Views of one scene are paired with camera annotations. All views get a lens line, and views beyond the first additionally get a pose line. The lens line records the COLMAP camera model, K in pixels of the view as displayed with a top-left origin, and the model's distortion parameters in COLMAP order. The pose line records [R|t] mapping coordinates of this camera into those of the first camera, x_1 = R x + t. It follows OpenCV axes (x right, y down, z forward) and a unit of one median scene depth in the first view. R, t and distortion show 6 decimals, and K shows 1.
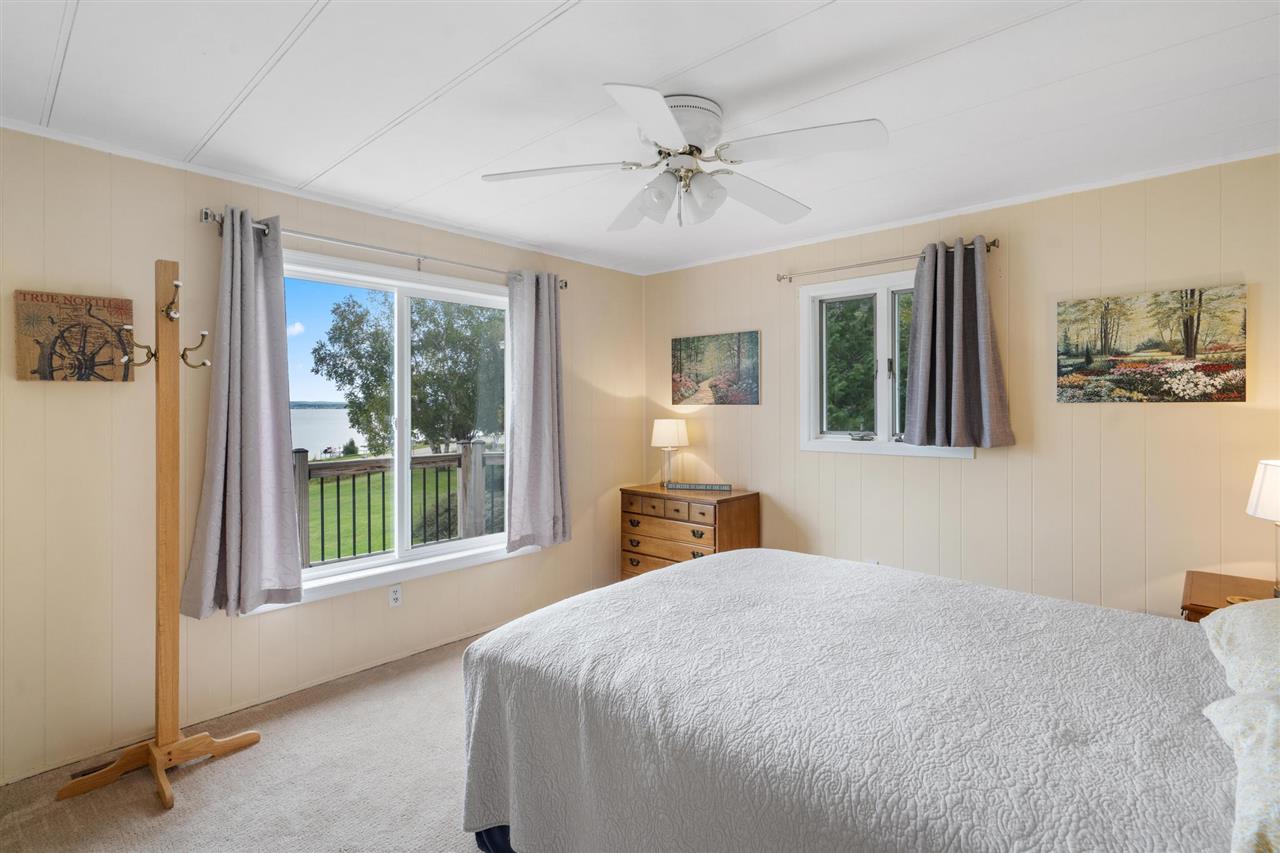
lens RADIAL K [[633.3, 0, 643.9], [0, 633.3, 419.2], [0, 0, 1]] dist [0.002391, 0.000612]
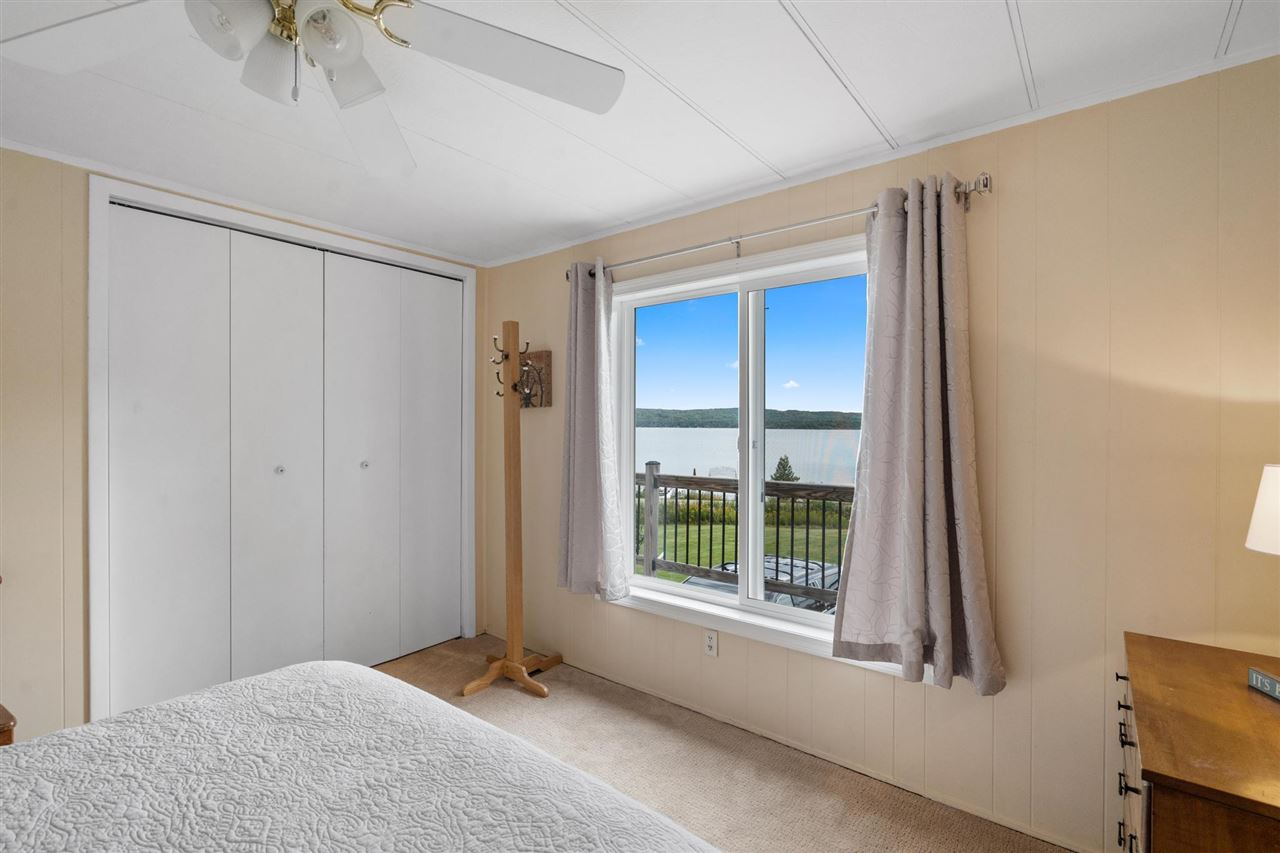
lens RADIAL K [[580.5, 0, 637.5], [0, 580.5, 427.8], [0, 0, 1]] dist [-0.003698, 0.000804]
pose [[0.042006, 0.005187, -0.999104, 0.355649], [-0.022716, 0.999733, 0.004235, -0.014477], [0.998859, 0.022518, 0.042113, 0.776861]]
